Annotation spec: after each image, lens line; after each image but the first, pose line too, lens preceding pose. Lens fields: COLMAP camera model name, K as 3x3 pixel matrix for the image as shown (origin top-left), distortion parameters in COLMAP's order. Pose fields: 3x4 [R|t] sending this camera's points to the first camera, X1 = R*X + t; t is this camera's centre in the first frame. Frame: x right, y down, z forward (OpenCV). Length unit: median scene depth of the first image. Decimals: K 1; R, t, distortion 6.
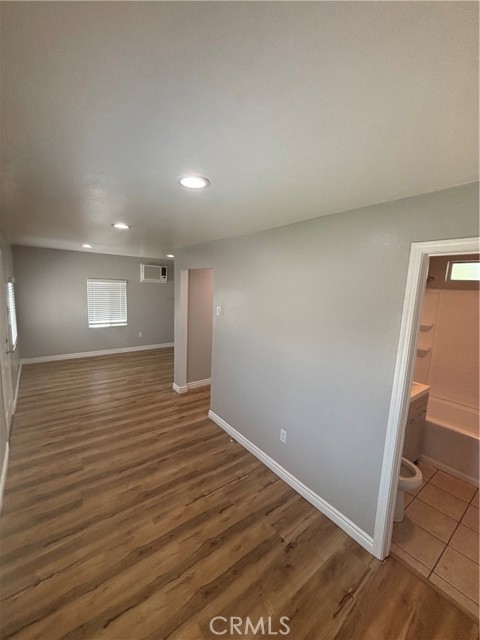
lens RADIAL K [[262.0, 0, 240.7], [0, 262.0, 321.8], [0, 0, 1]] dist [-0.006812, 0.001838]
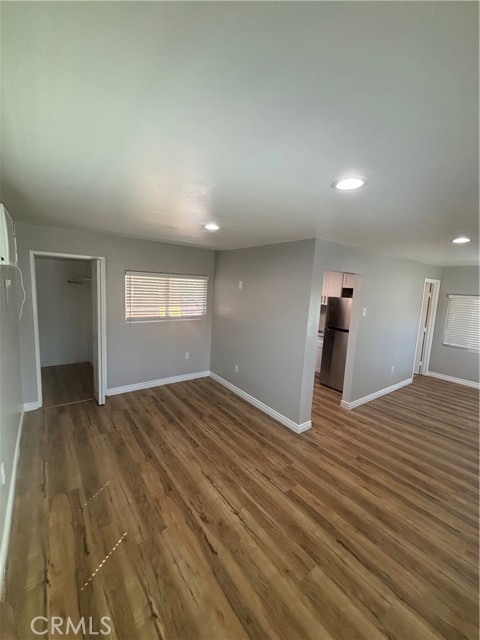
lens RADIAL K [[262.0, 0, 239.4], [0, 262.0, 319.6], [0, 0, 1]] dist [-0.006812, 0.001838]
pose [[0.012920, -0.171121, 0.985165, -0.931084], [0.086360, 0.981757, 0.169396, -0.190572], [-0.996180, 0.082891, 0.027463, 1.135483]]
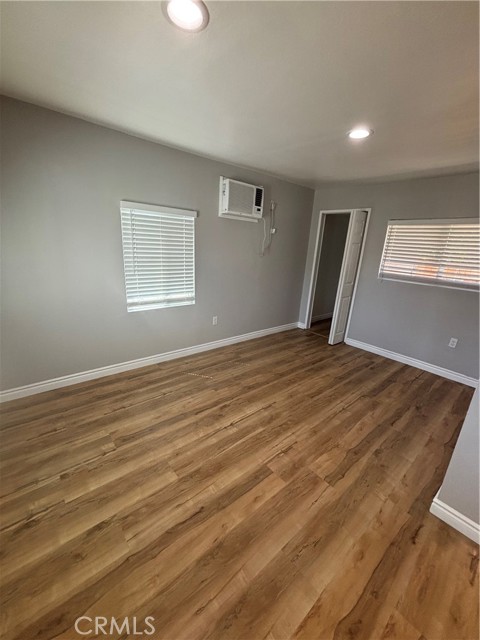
lens RADIAL K [[262.0, 0, 239.9], [0, 262.0, 321.2], [0, 0, 1]] dist [-0.006812, 0.001838]
pose [[0.999058, 0.007949, 0.042653, -0.543024], [-0.014509, 0.987685, 0.155780, -0.051704], [-0.040889, -0.156253, 0.986870, 0.716102]]
